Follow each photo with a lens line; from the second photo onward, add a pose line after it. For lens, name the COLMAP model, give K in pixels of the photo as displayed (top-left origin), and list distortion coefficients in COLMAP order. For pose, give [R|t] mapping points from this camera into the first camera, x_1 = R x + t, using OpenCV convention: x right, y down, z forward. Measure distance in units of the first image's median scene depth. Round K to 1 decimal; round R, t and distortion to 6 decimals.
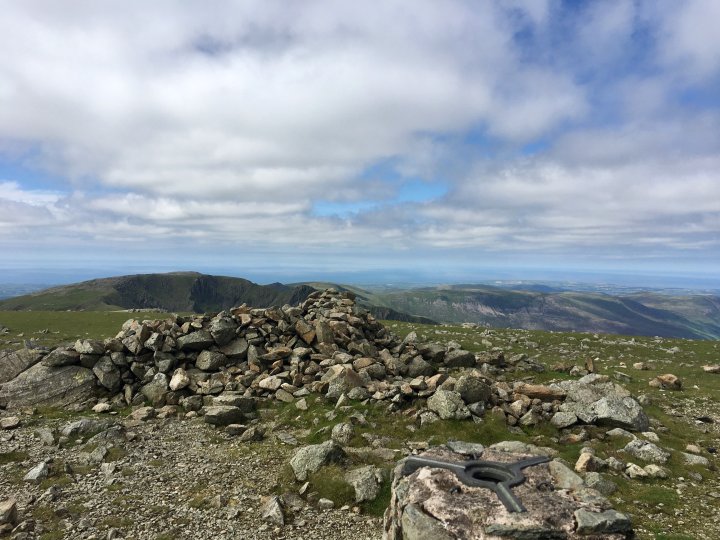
lens RADIAL K [[604.8, 0, 361.9], [0, 604.8, 266.0], [0, 0, 1]] dist [0.031970, -0.033134]
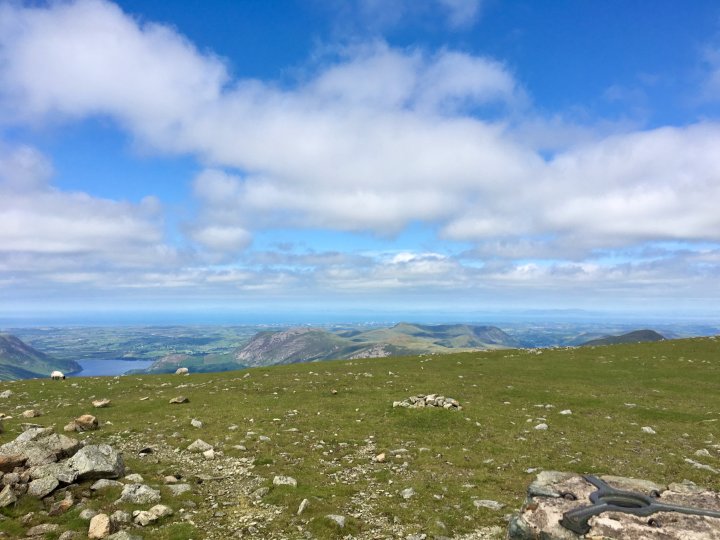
lens RADIAL K [[604.8, 0, 361.1], [0, 604.8, 272.8], [0, 0, 1]] dist [0.031970, -0.033134]
pose [[0.492281, 0.029496, 0.869937, -0.200706], [0.016665, 0.998923, -0.043300, -0.001141], [-0.870277, 0.035813, 0.491259, 0.190640]]
